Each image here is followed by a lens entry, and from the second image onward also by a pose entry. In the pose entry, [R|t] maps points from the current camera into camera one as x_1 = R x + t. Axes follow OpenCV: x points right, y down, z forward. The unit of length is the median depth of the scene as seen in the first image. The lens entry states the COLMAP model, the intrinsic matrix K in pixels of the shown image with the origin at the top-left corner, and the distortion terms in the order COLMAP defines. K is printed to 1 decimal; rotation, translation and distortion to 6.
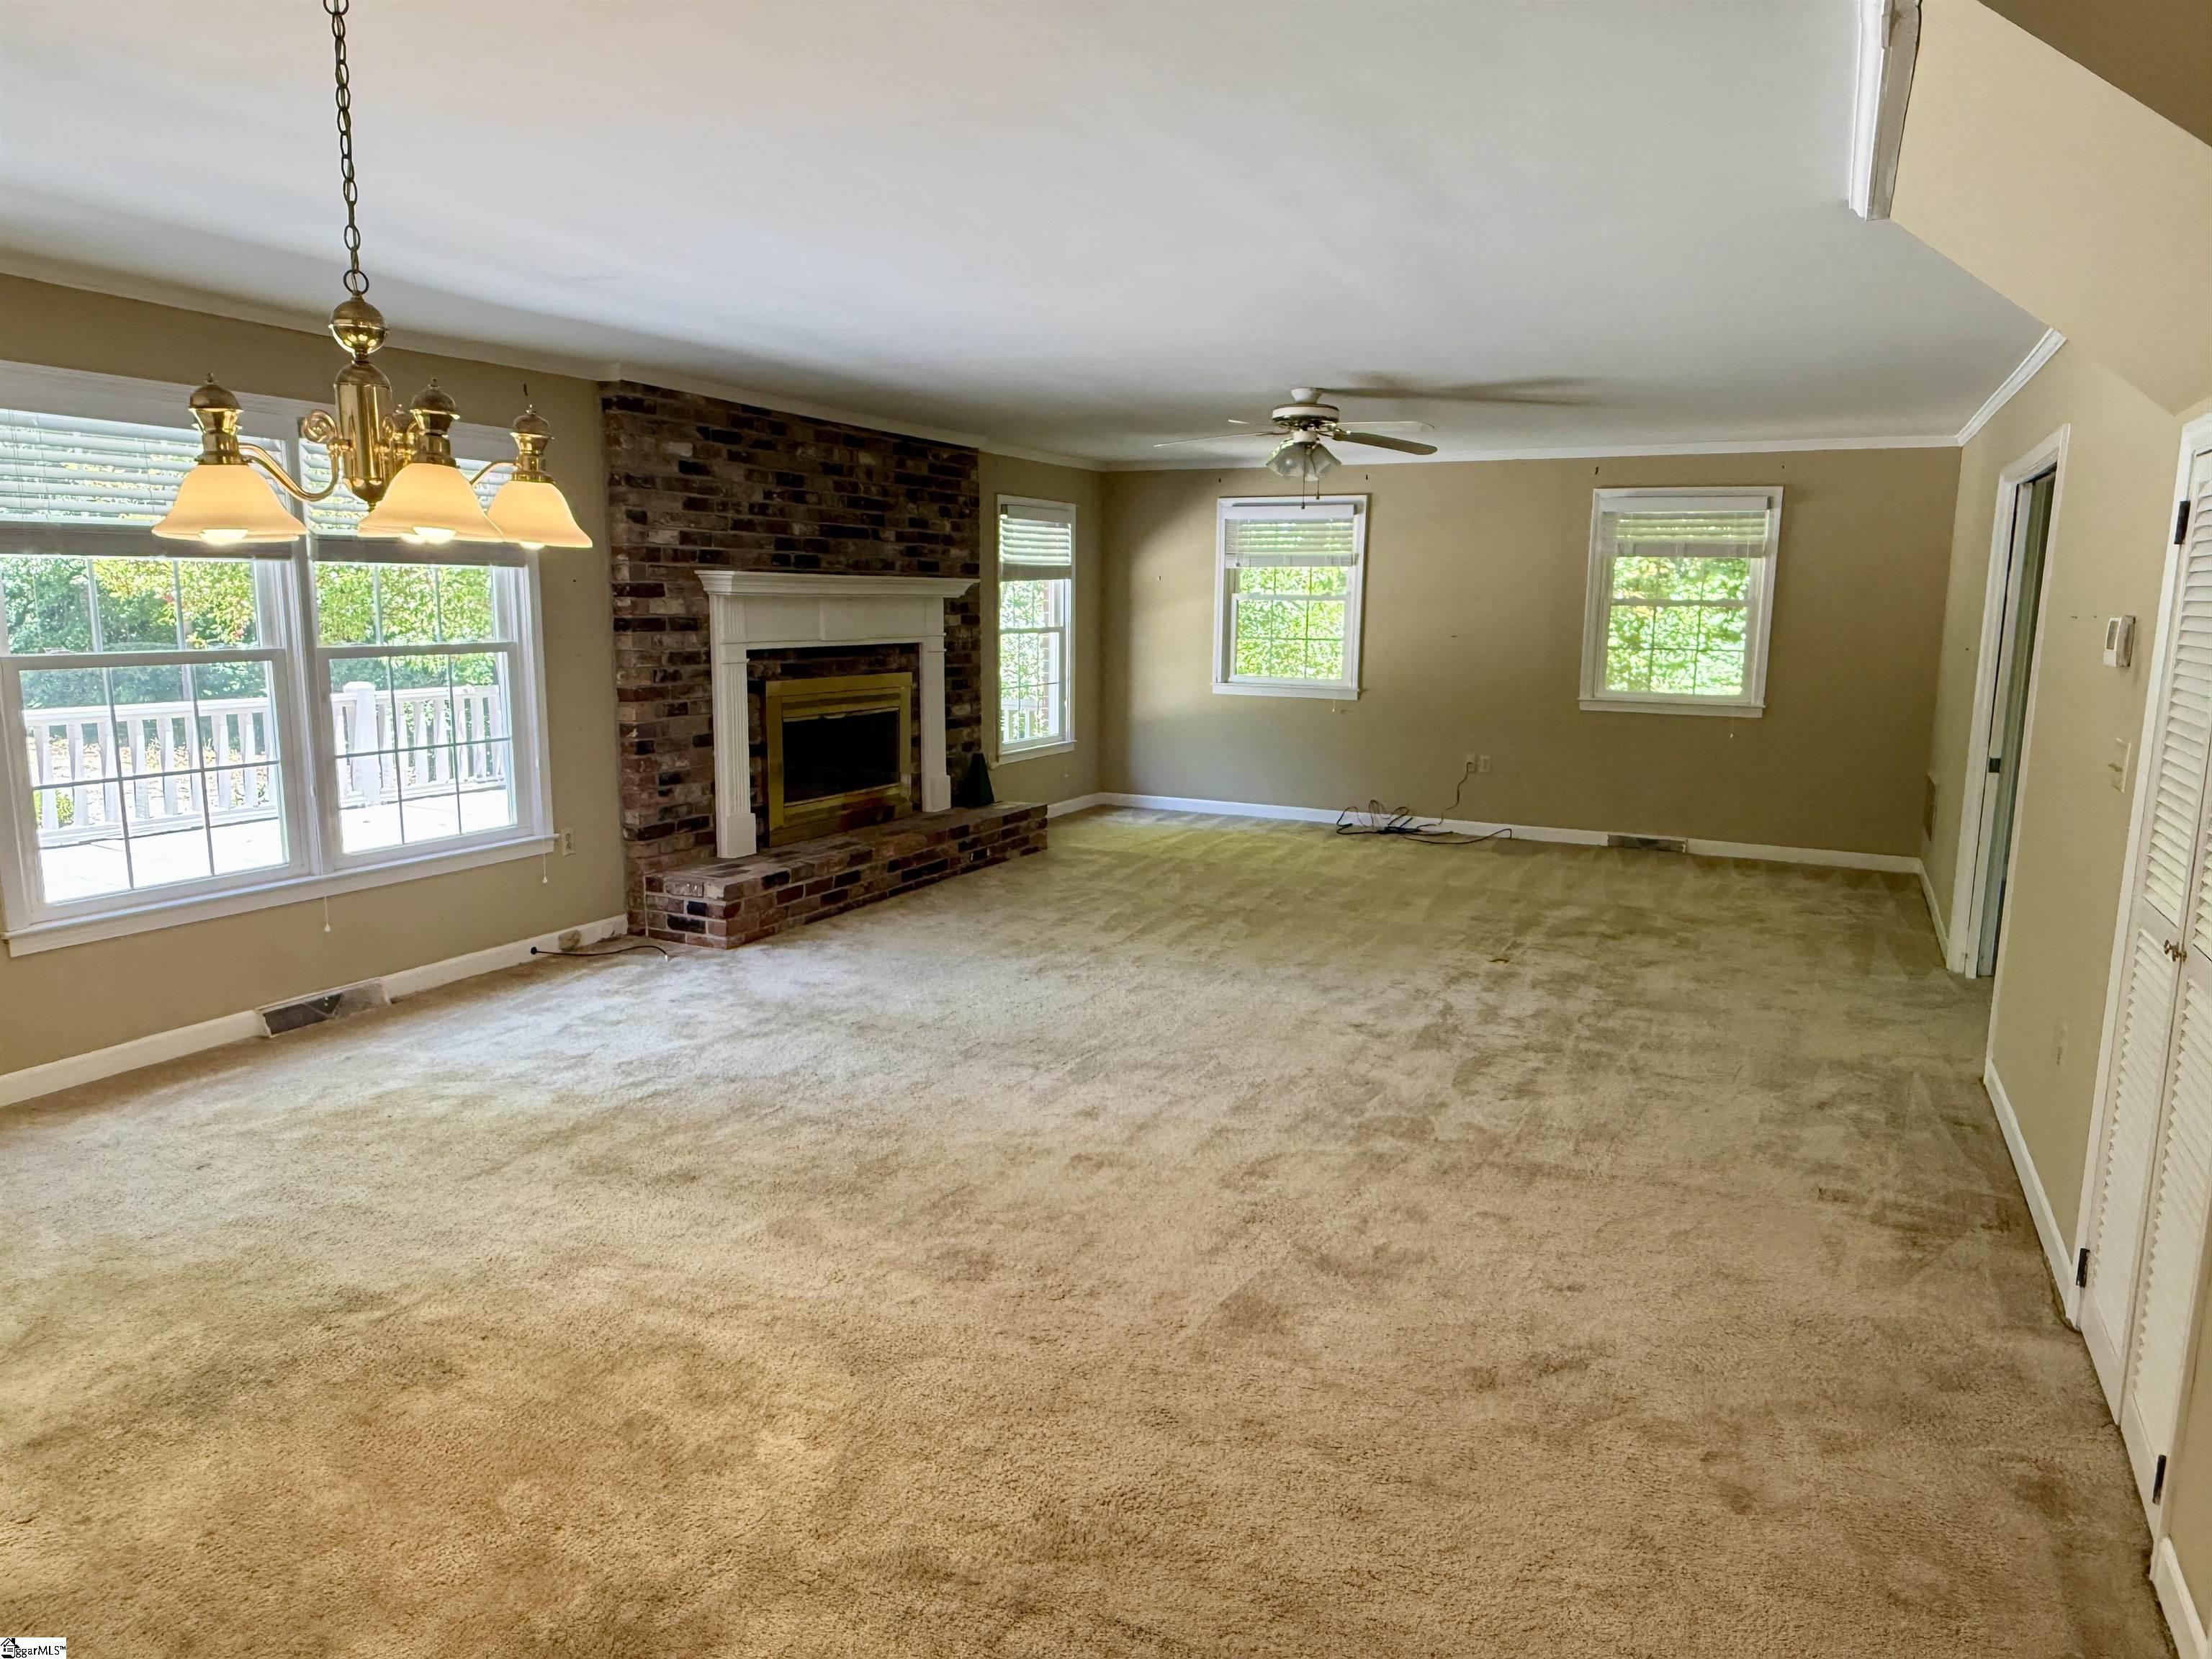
lens RADIAL K [[1413.7, 0, 1108.3], [0, 1413.7, 830.3], [0, 0, 1]] dist [0.002468, -0.002543]
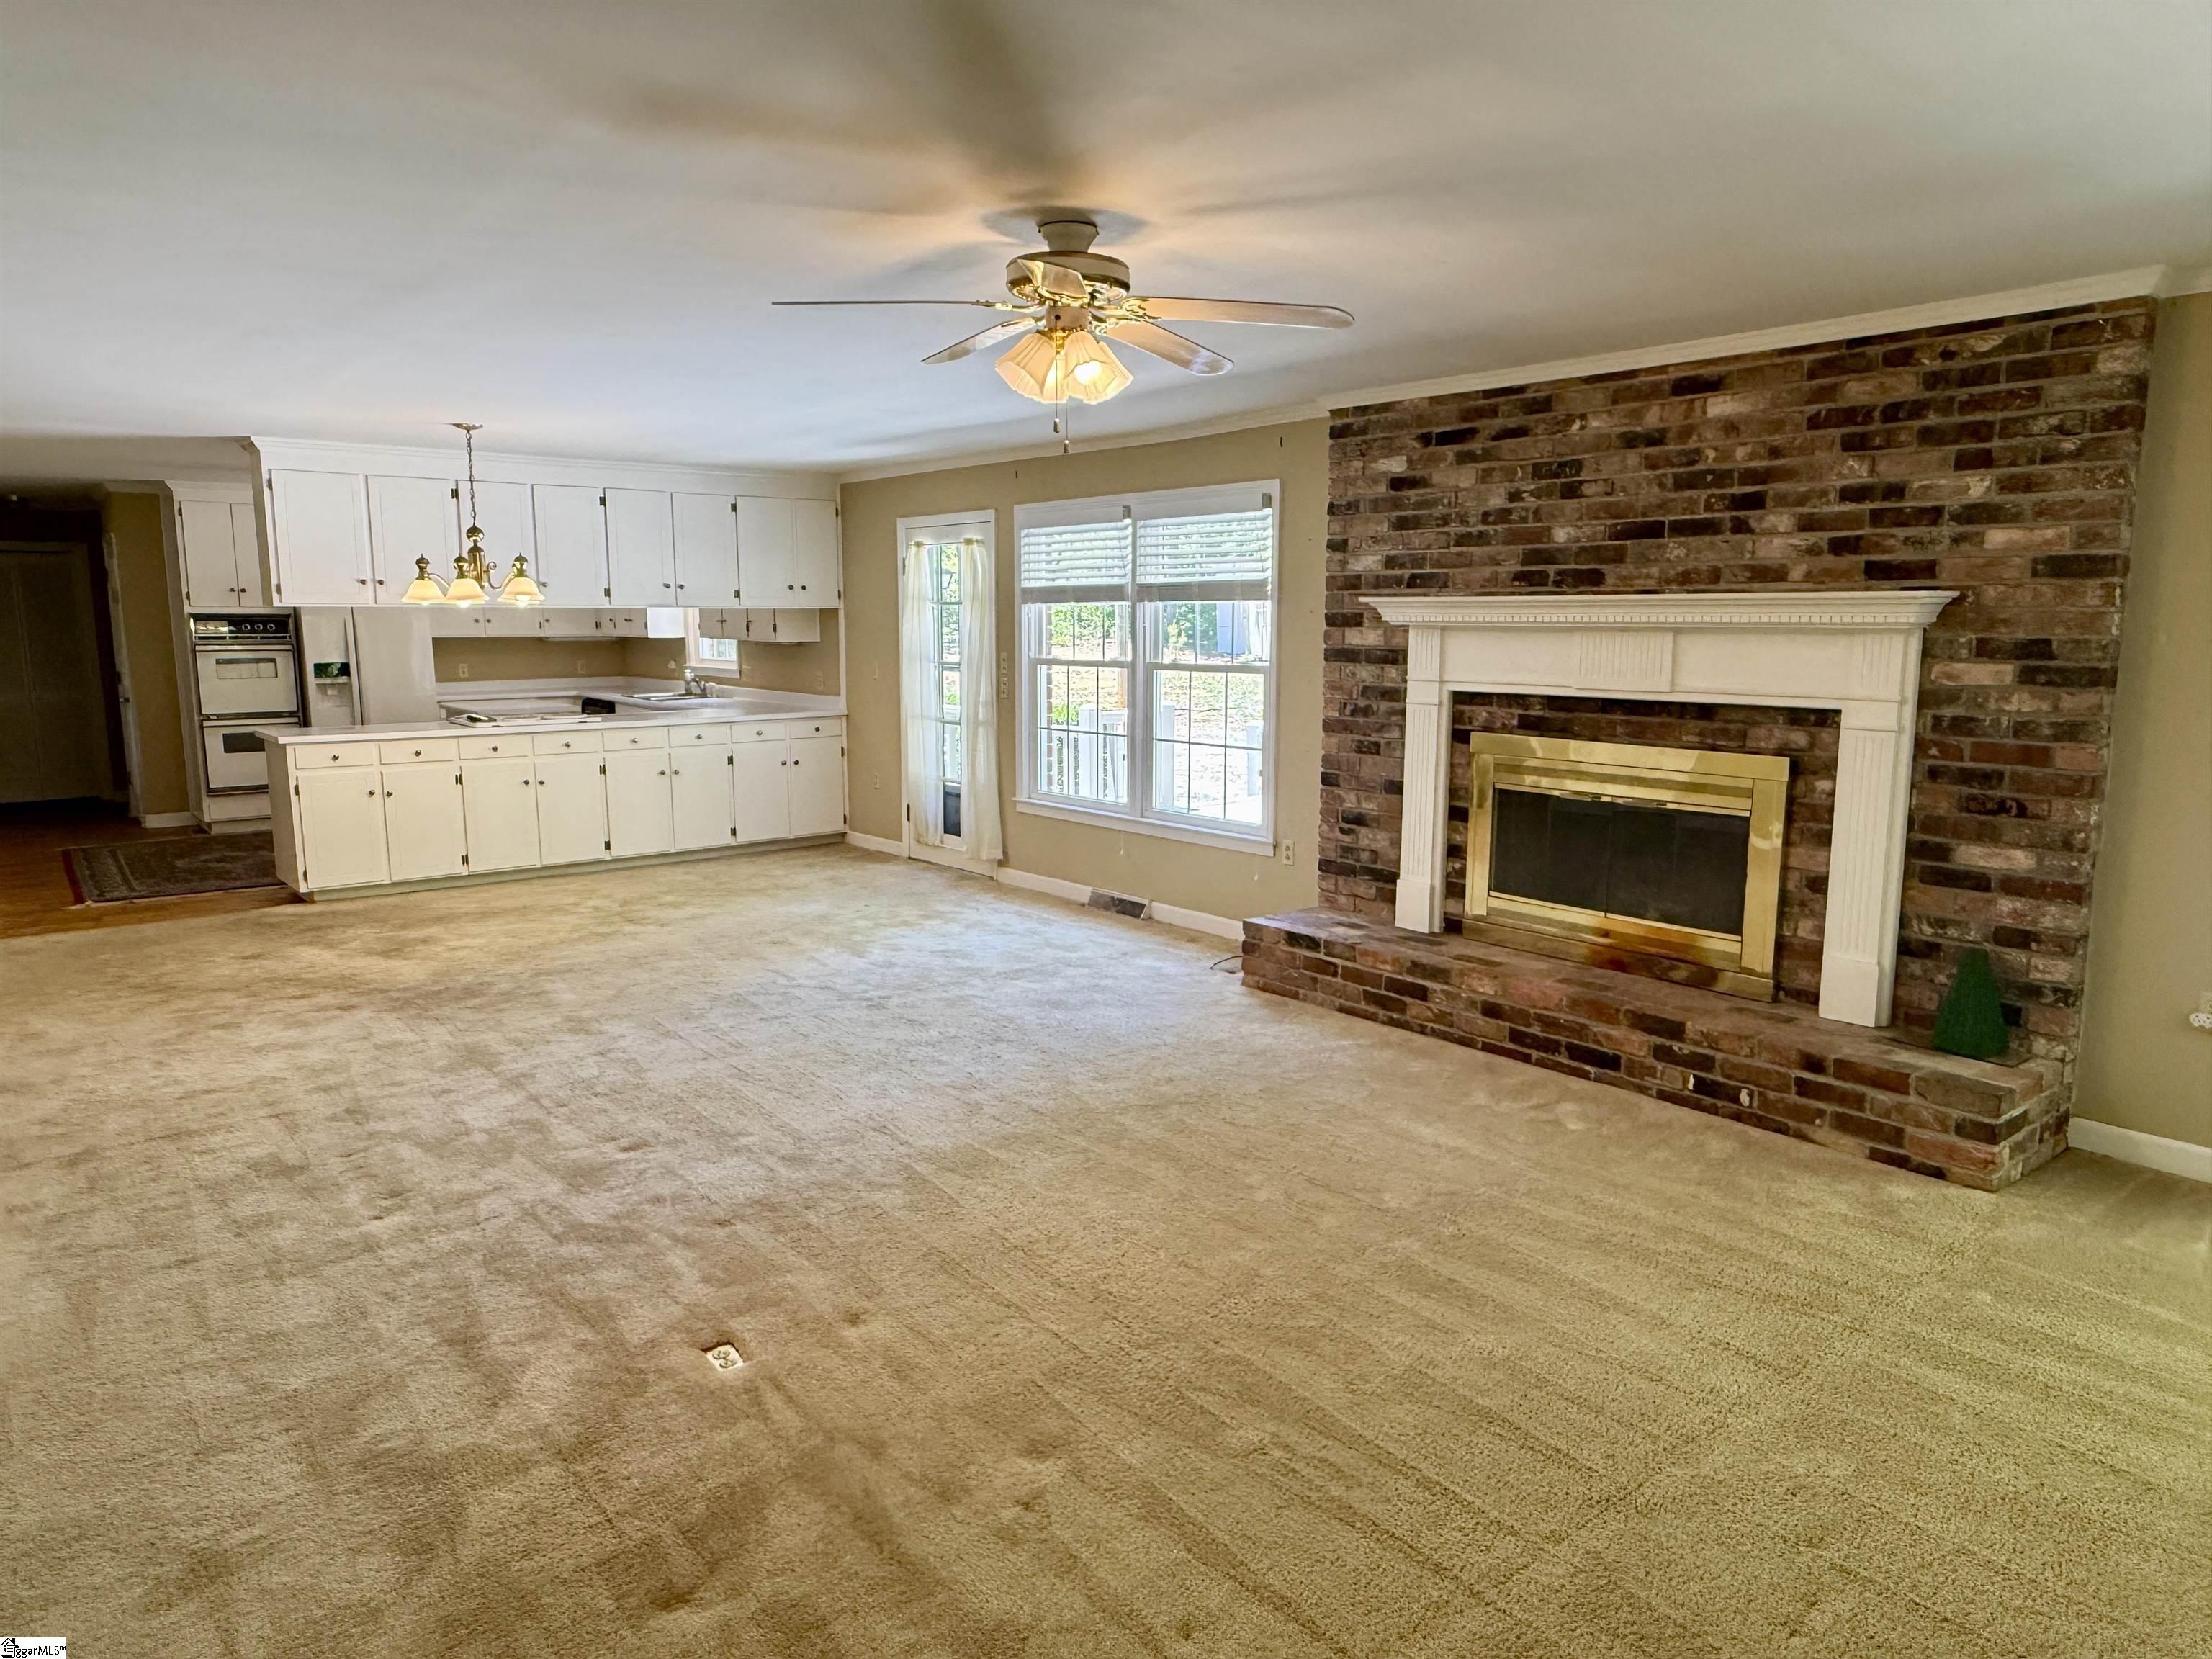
lens RADIAL K [[1413.7, 0, 1098.0], [0, 1413.7, 828.7], [0, 0, 1]] dist [0.002468, -0.002543]
pose [[-0.403454, 0.126061, -0.906274, 0.580963], [-0.152800, 0.967273, 0.202569, -0.183657], [0.902151, 0.220206, -0.370988, 1.126880]]
